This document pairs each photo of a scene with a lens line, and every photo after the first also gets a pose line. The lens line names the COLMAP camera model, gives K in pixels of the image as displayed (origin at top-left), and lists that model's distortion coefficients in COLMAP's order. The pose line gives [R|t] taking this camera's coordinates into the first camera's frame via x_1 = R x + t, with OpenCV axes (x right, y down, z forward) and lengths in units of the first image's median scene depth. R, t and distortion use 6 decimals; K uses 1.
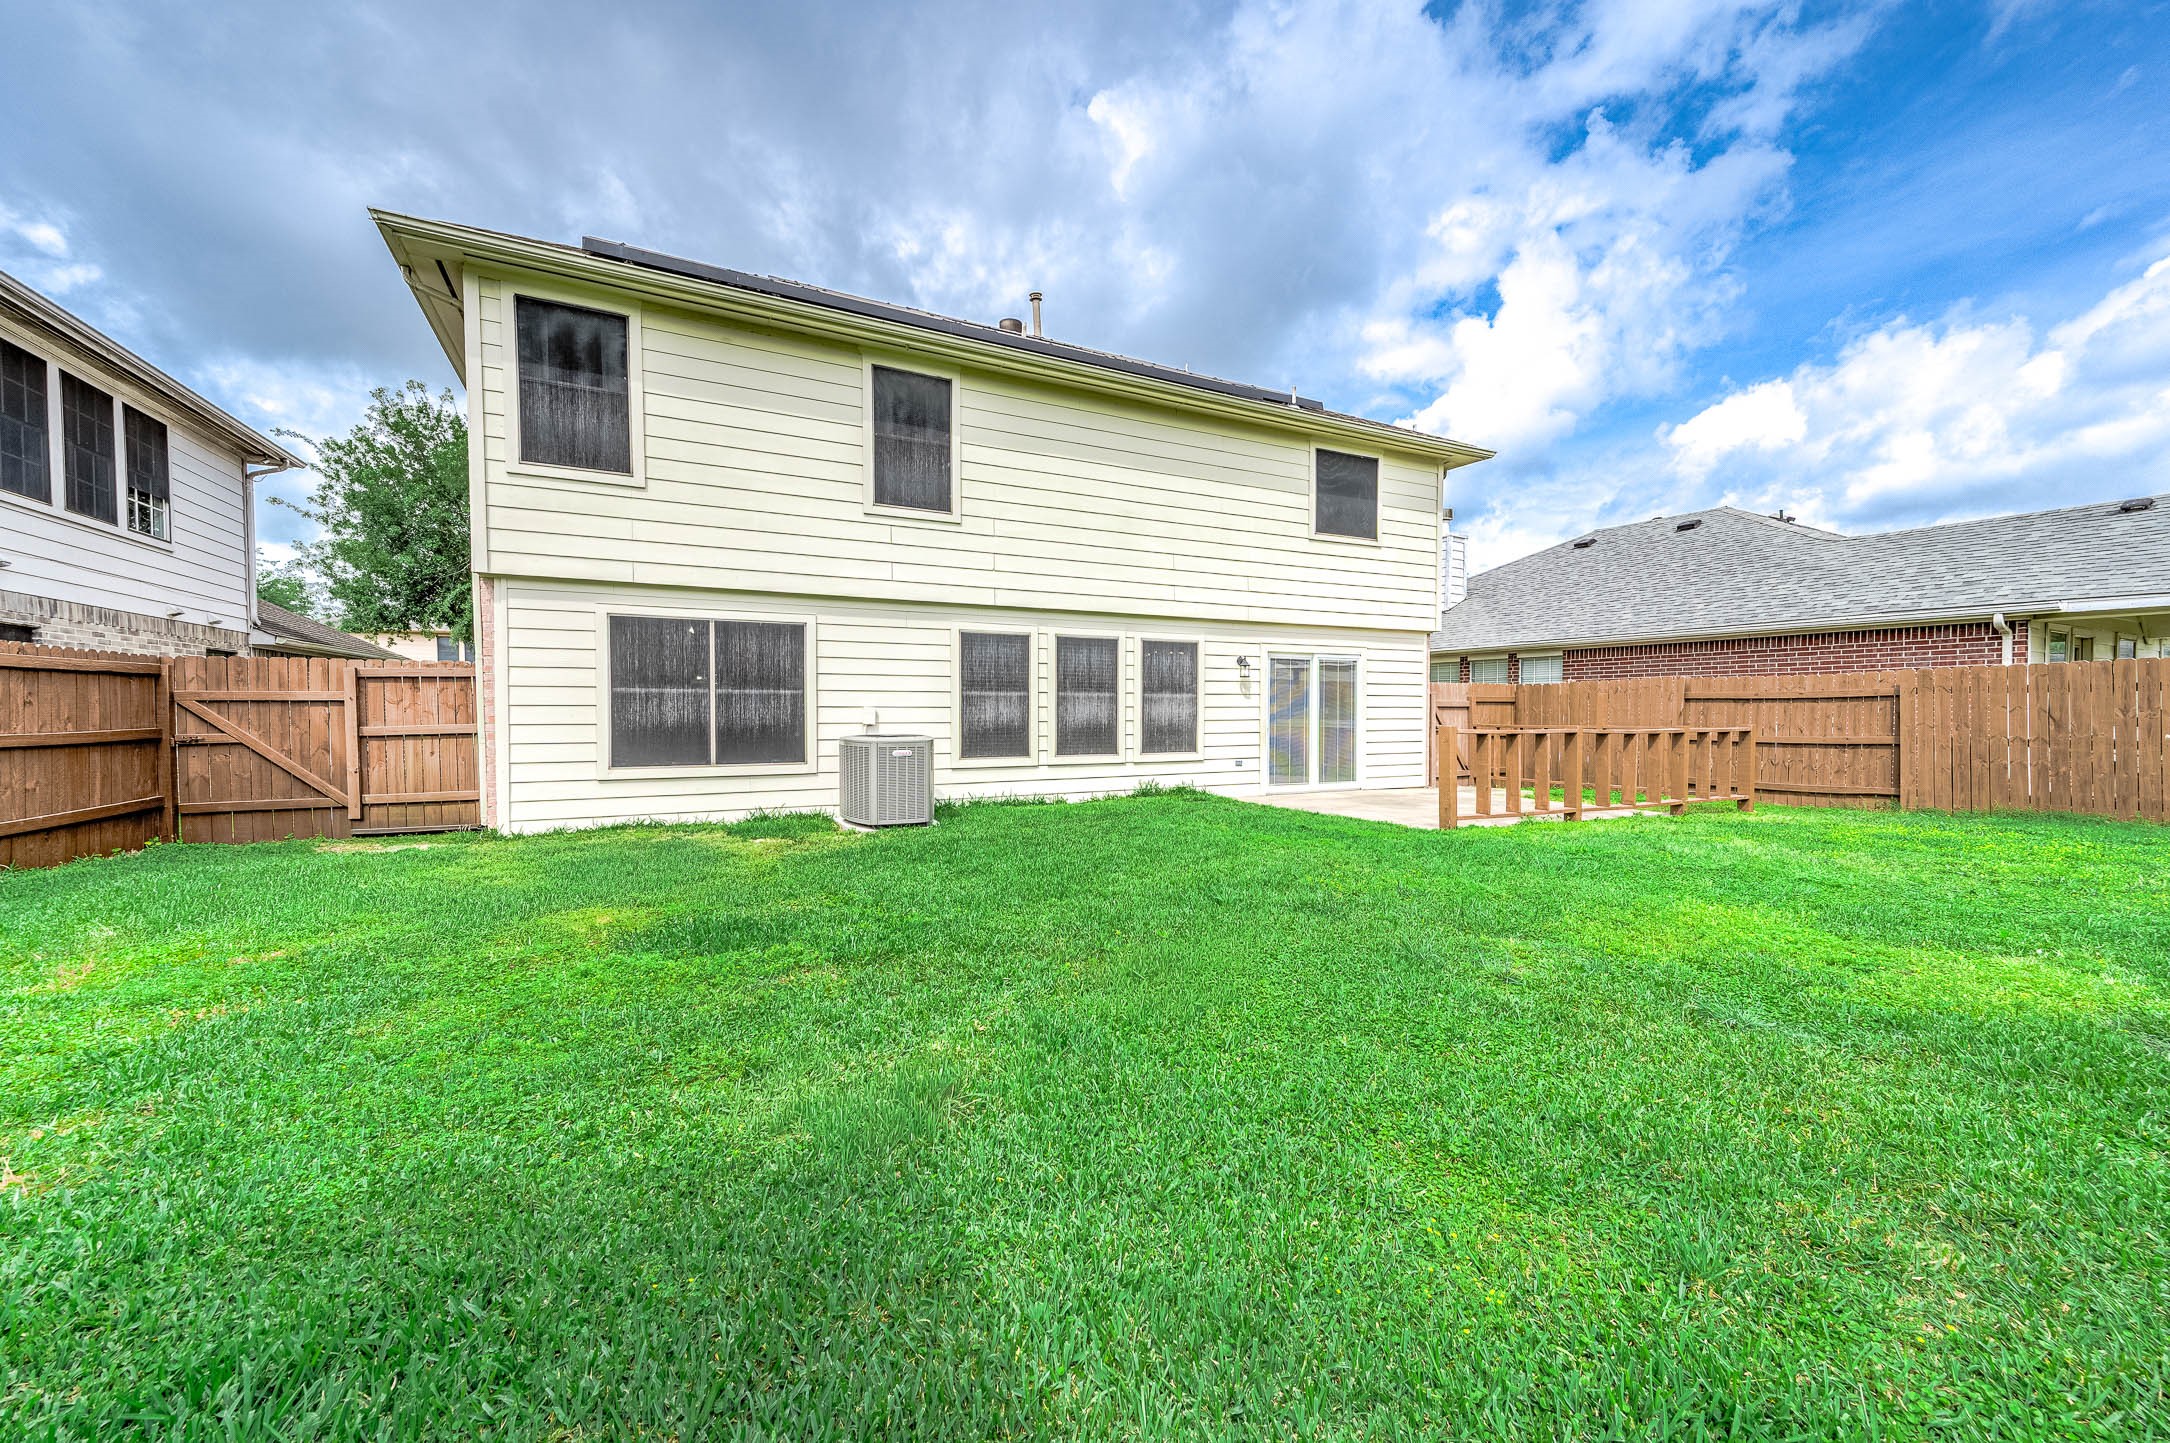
lens RADIAL K [[857.2, 0, 1085.0], [0, 857.2, 721.5], [0, 0, 1]] dist [0.015560, 0.000085]
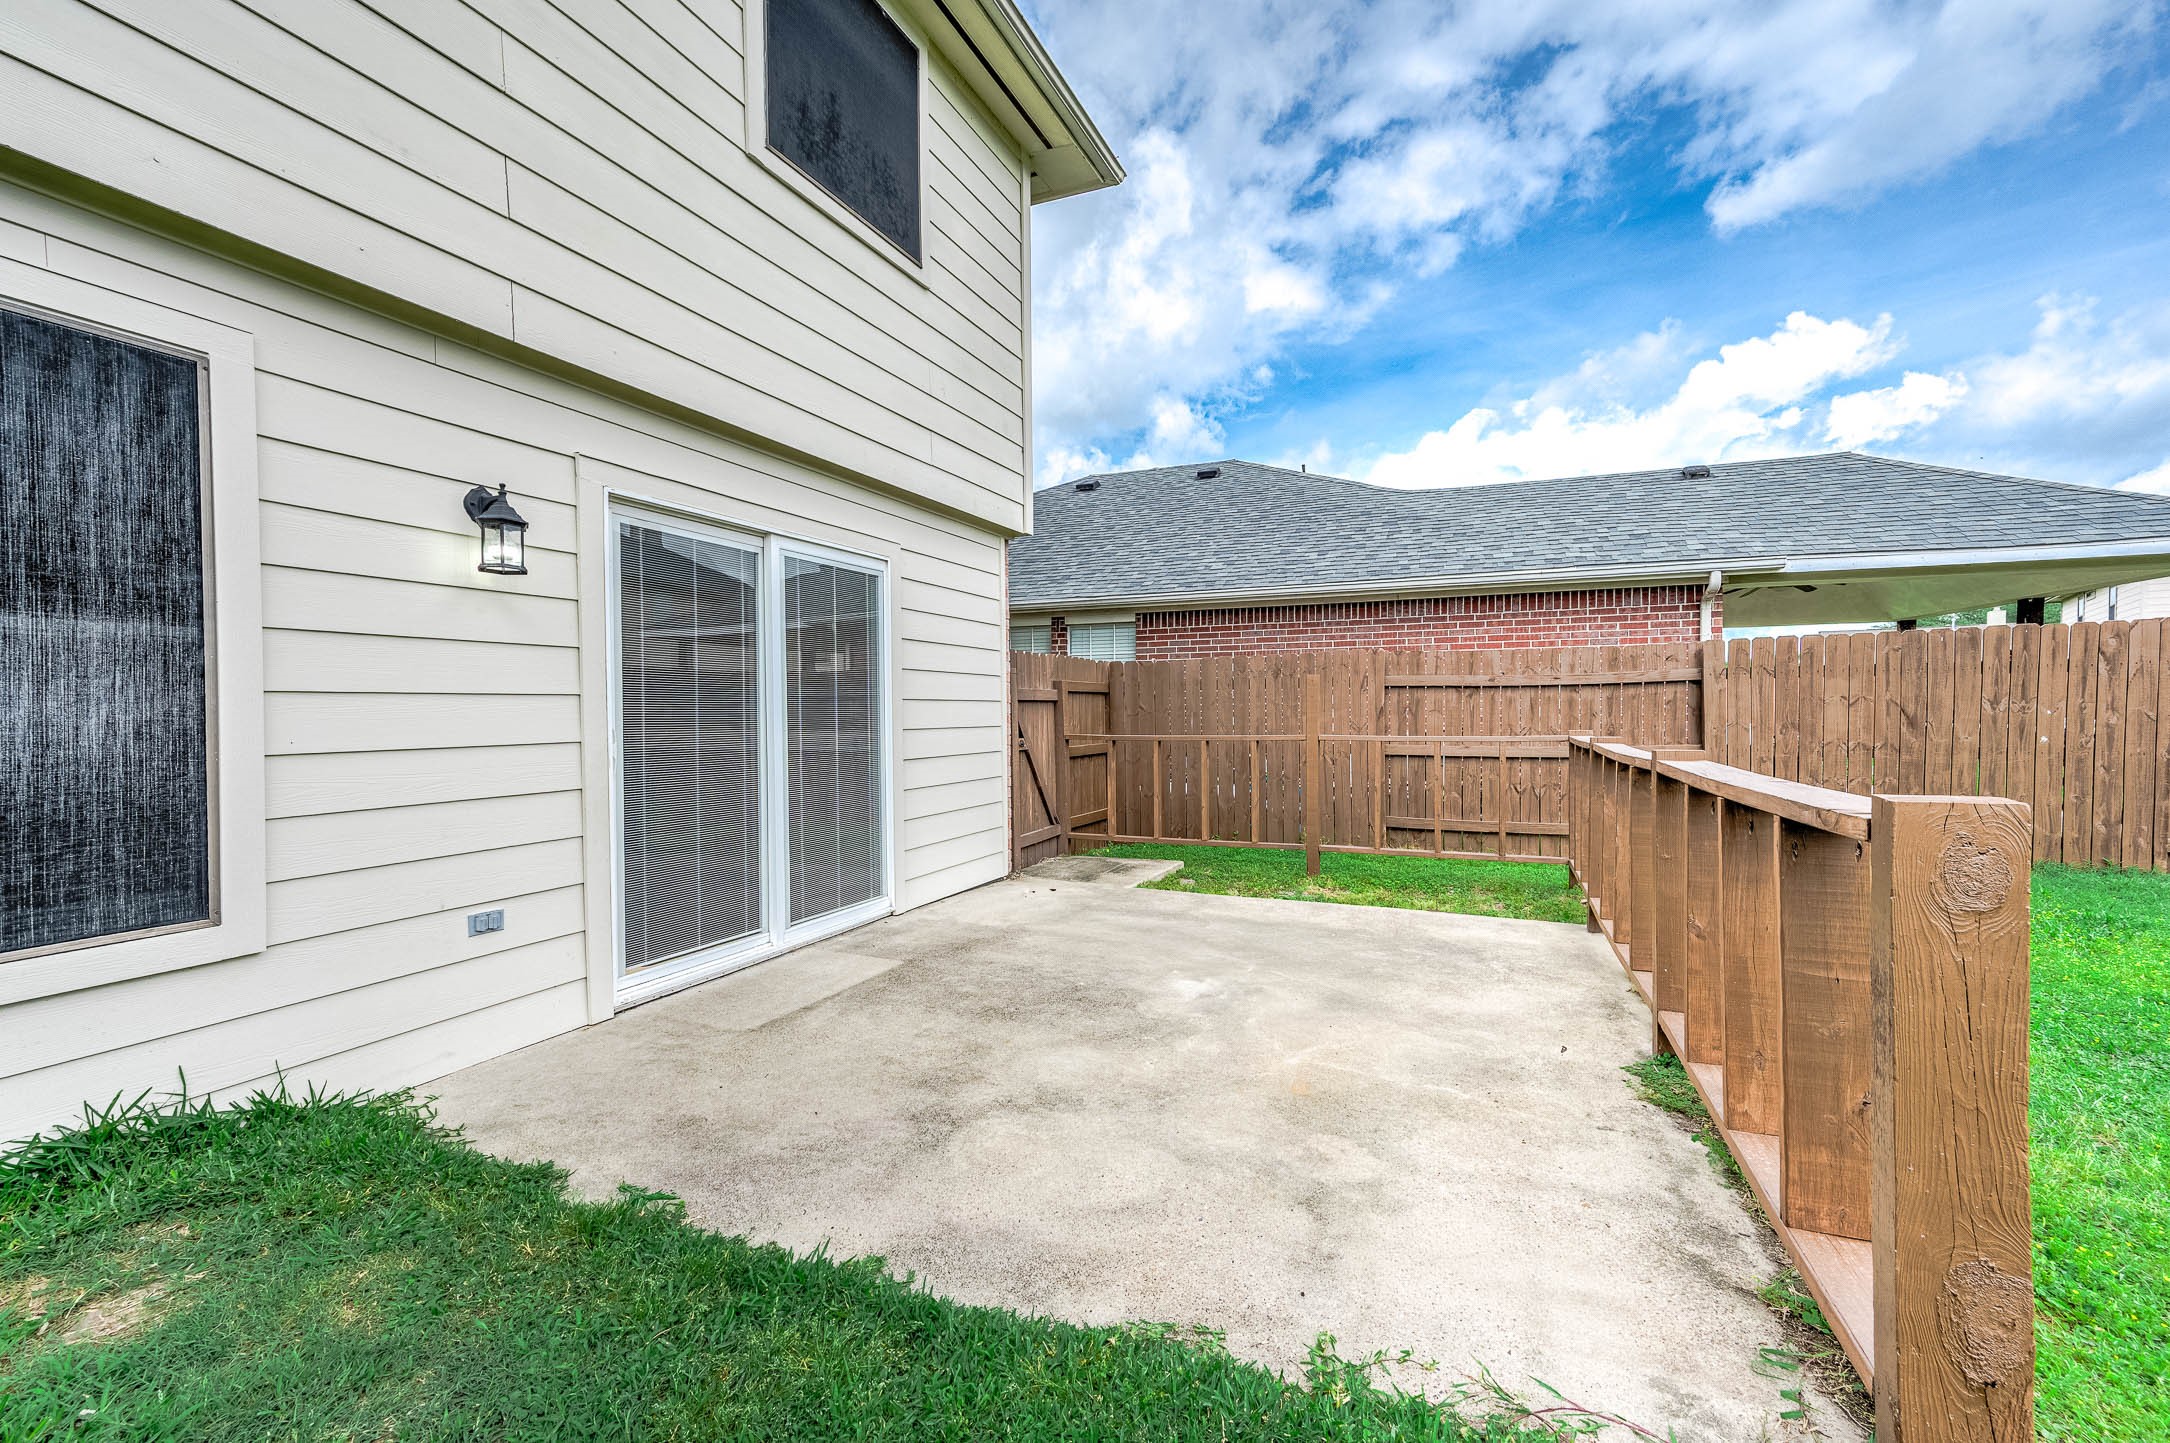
lens RADIAL K [[901.2, 0, 1094.7], [0, 901.2, 718.5], [0, 0, 1]] dist [0.012077, -0.000049]
pose [[0.775095, -0.011365, 0.631743, 0.158823], [0.014686, 0.999892, -0.000030, -0.007936], [-0.631674, 0.009301, 0.775178, 0.720198]]
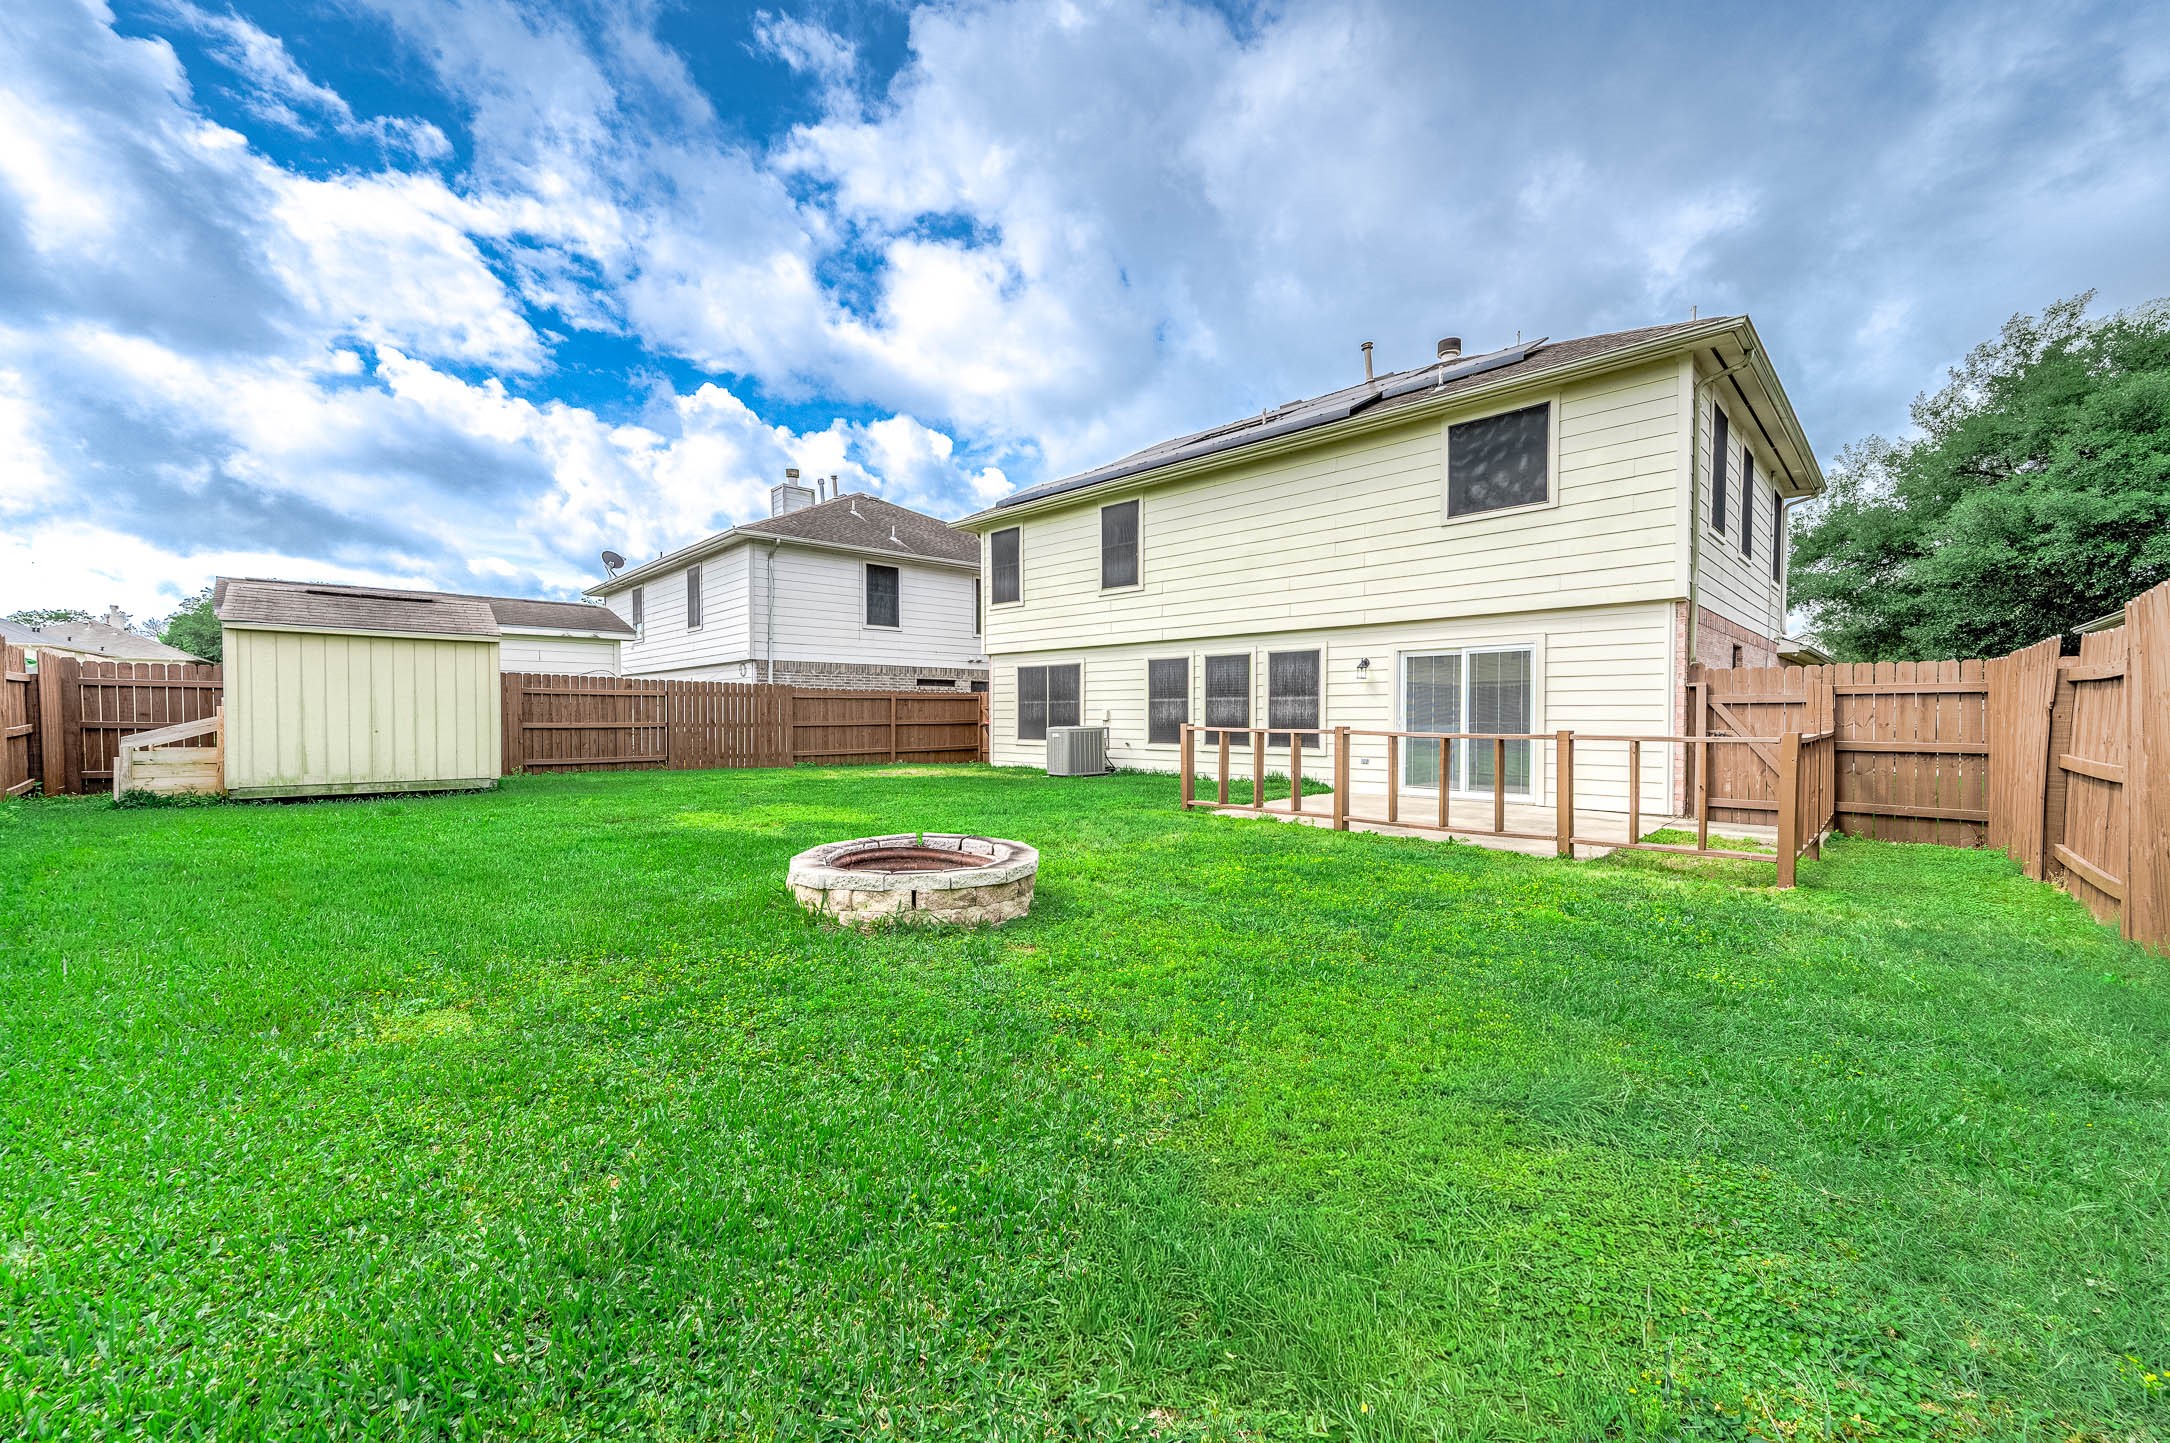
lens RADIAL K [[857.2, 0, 1085.0], [0, 857.2, 721.5], [0, 0, 1]] dist [0.015560, 0.000085]
pose [[0.304767, 0.003881, -0.952419, 1.117030], [-0.016459, 0.999864, -0.001193, 0.007544], [0.952285, 0.016040, 0.304789, 0.374885]]
